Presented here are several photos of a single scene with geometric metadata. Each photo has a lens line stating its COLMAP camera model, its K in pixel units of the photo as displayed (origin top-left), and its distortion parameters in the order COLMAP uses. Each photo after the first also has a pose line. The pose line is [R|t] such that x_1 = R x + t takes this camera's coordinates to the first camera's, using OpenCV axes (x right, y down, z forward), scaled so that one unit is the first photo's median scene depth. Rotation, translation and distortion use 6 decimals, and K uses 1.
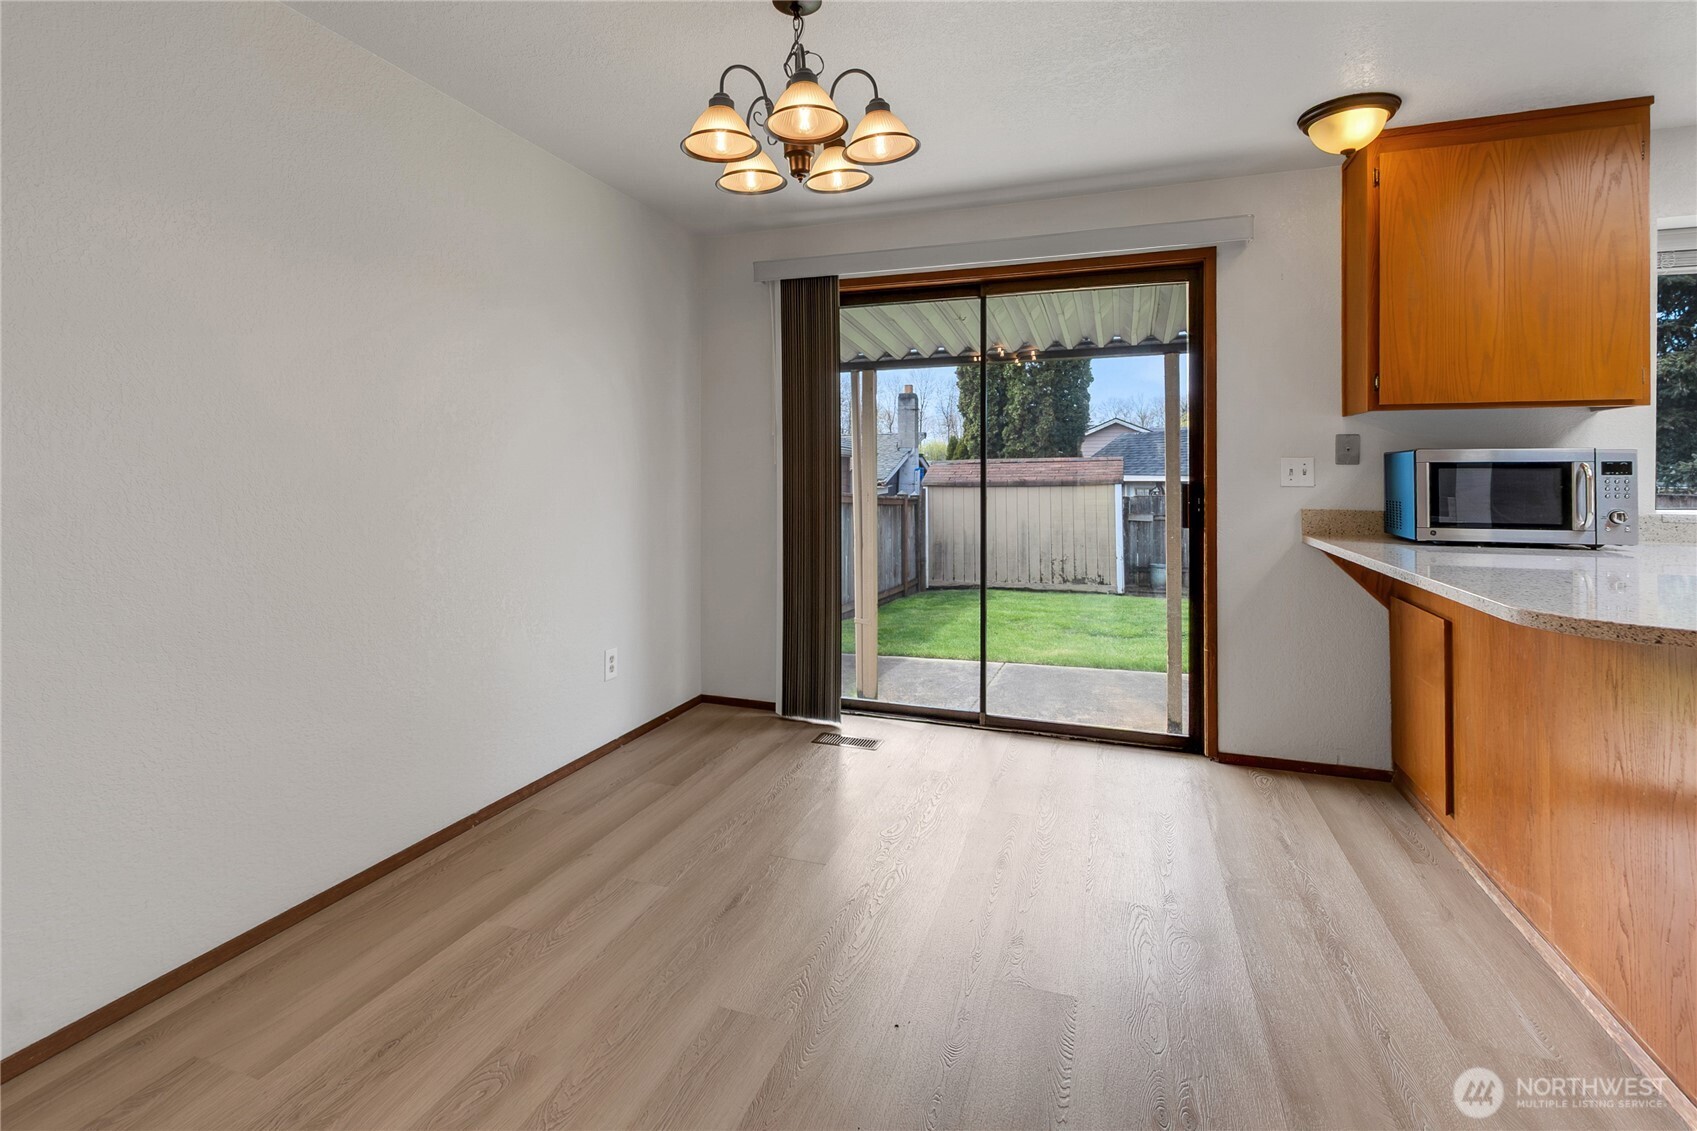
lens RADIAL K [[798.7, 0, 829.5], [0, 798.7, 470.0], [0, 0, 1]] dist [0.002108, 0.000110]
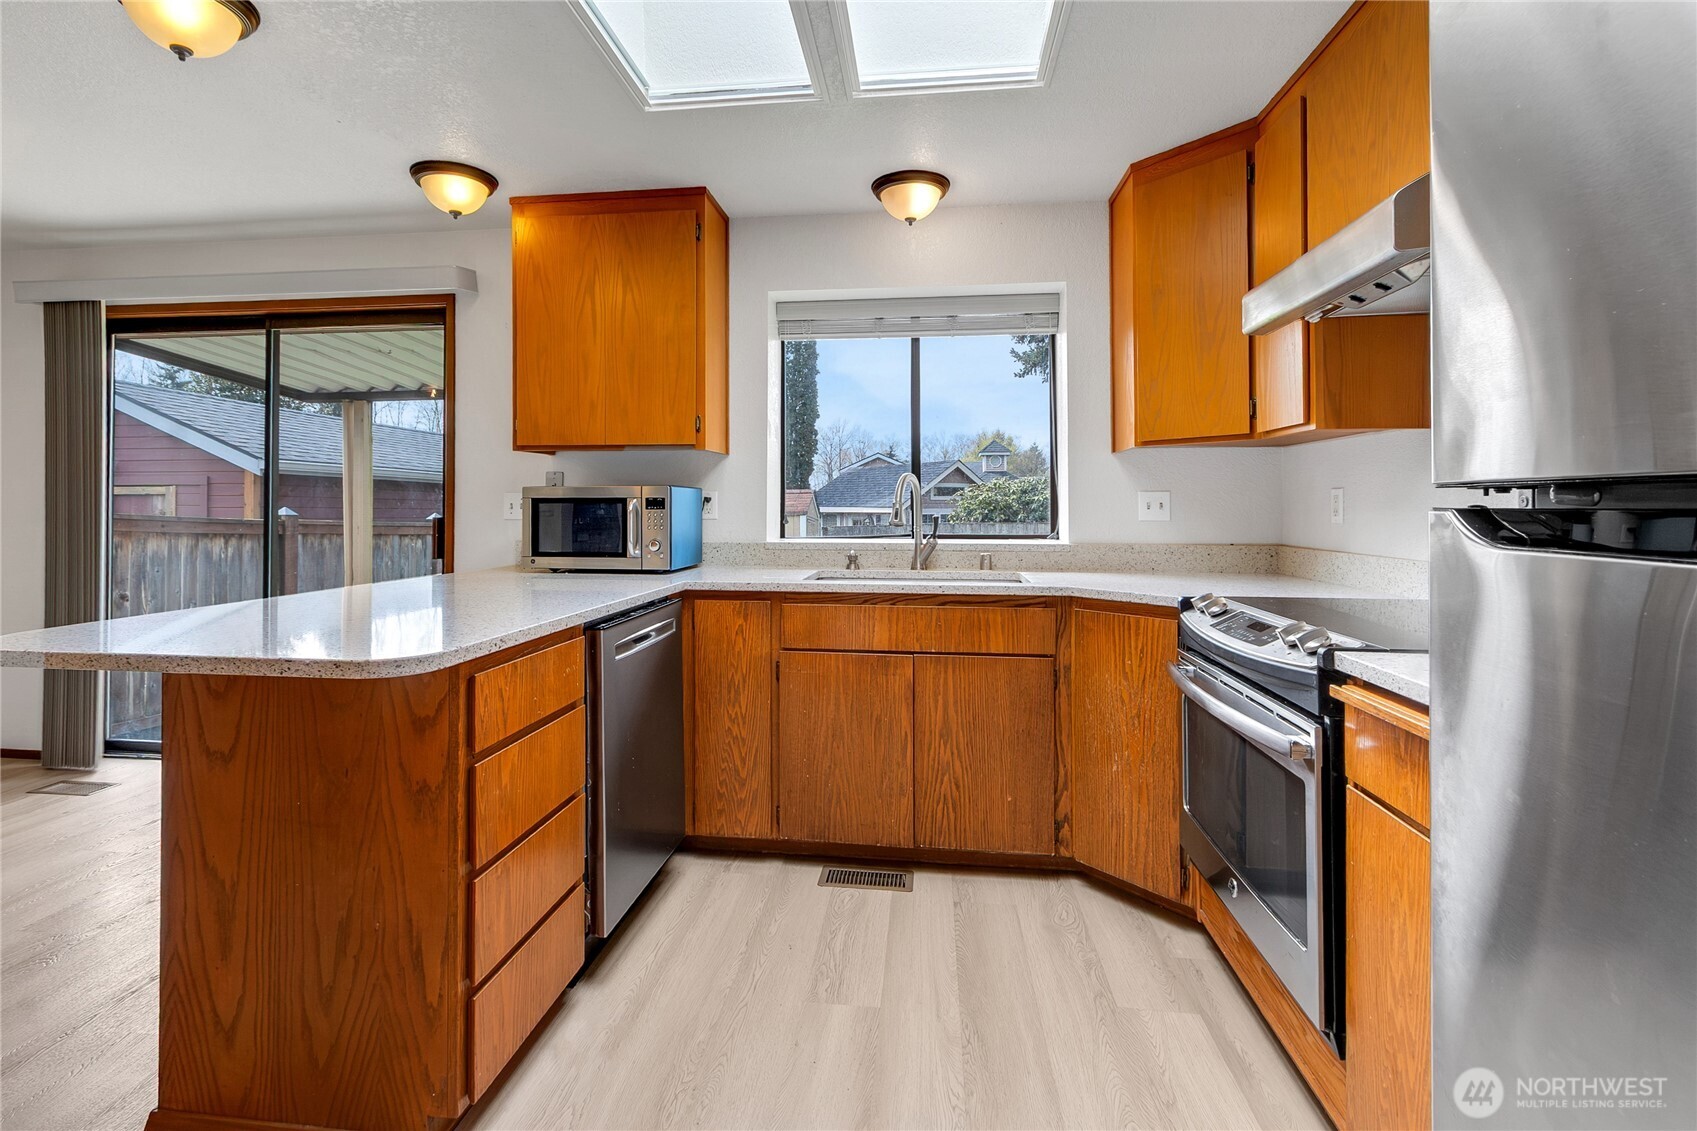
lens RADIAL K [[793.9, 0, 824.0], [0, 793.9, 495.4], [0, 0, 1]] dist [0.002123, 0.000331]
pose [[0.976154, 0.001853, 0.217073, 0.894602], [-0.000074, 0.999966, -0.008206, -0.004170], [-0.217081, 0.007994, 0.976121, -0.161837]]
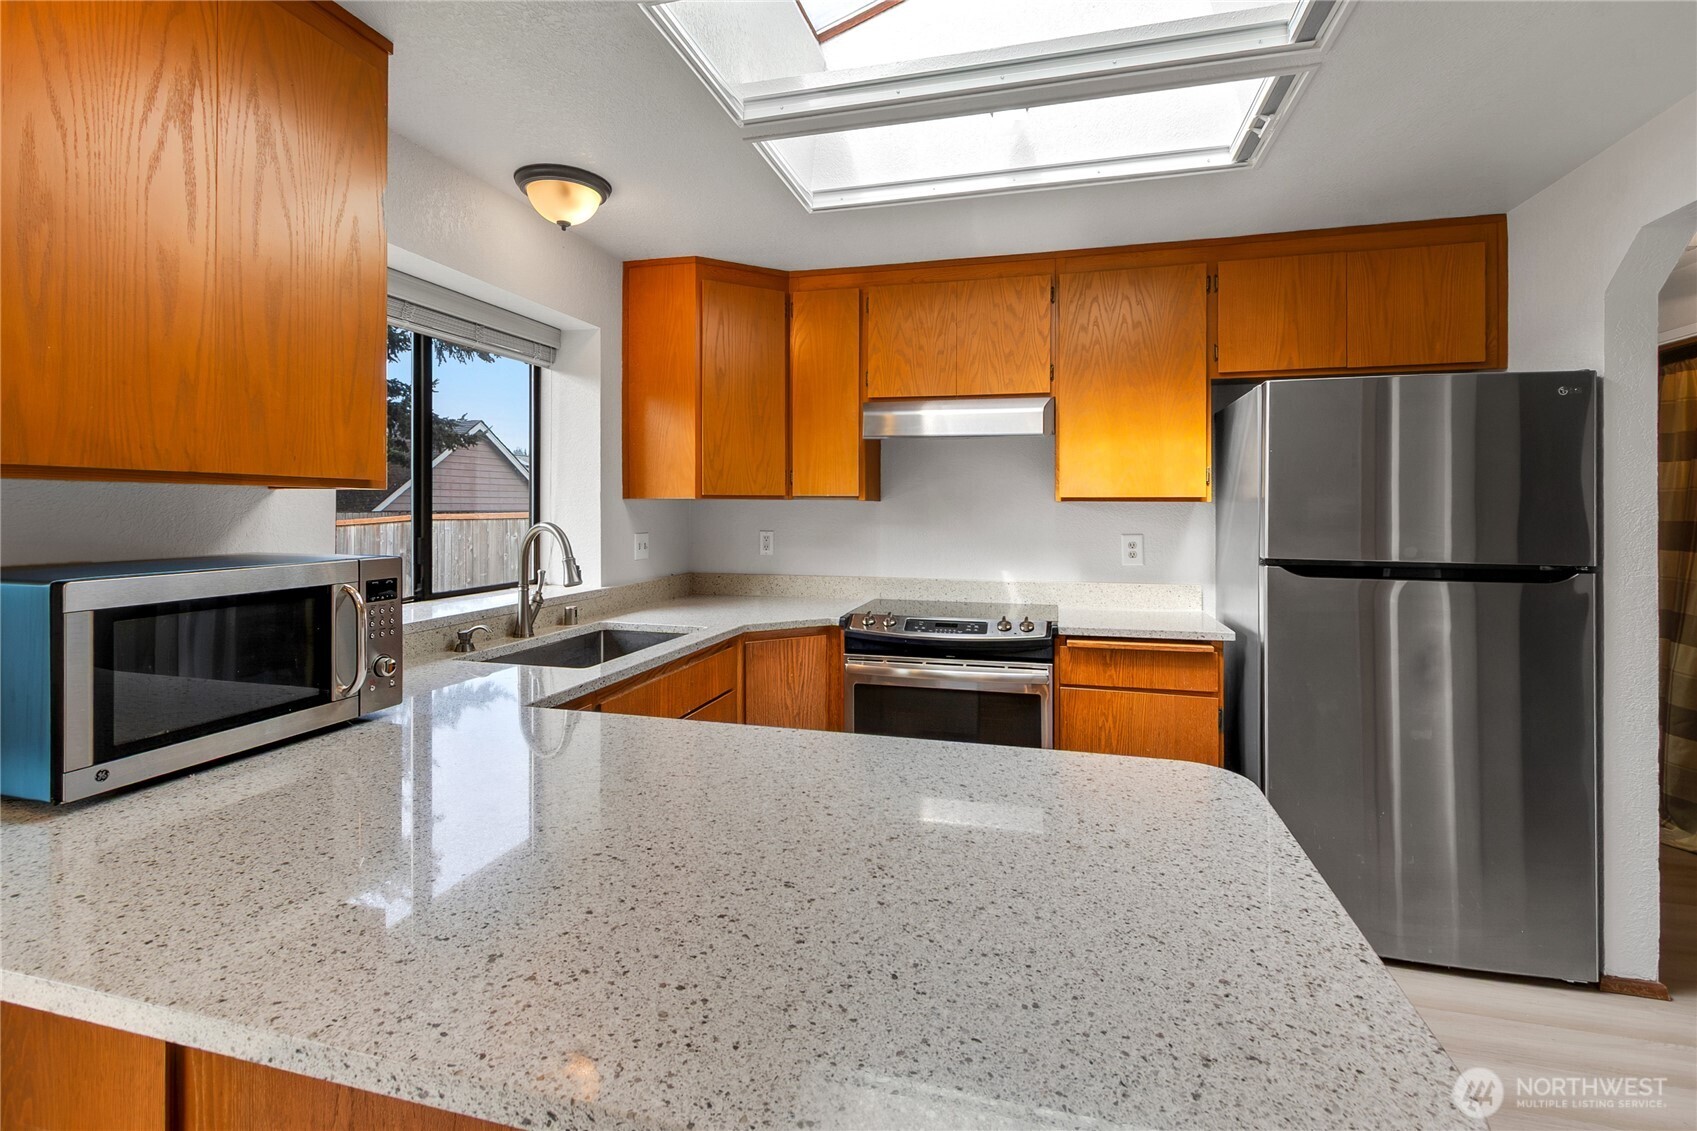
lens RADIAL K [[796.7, 0, 840.4], [0, 796.7, 505.1], [0, 0, 1]] dist [0.002993, 0.000536]
pose [[-0.085996, 0.000158, 0.996296, 0.291501], [-0.008222, 0.999966, -0.000868, -0.066740], [-0.996262, -0.008267, -0.085991, 0.634816]]
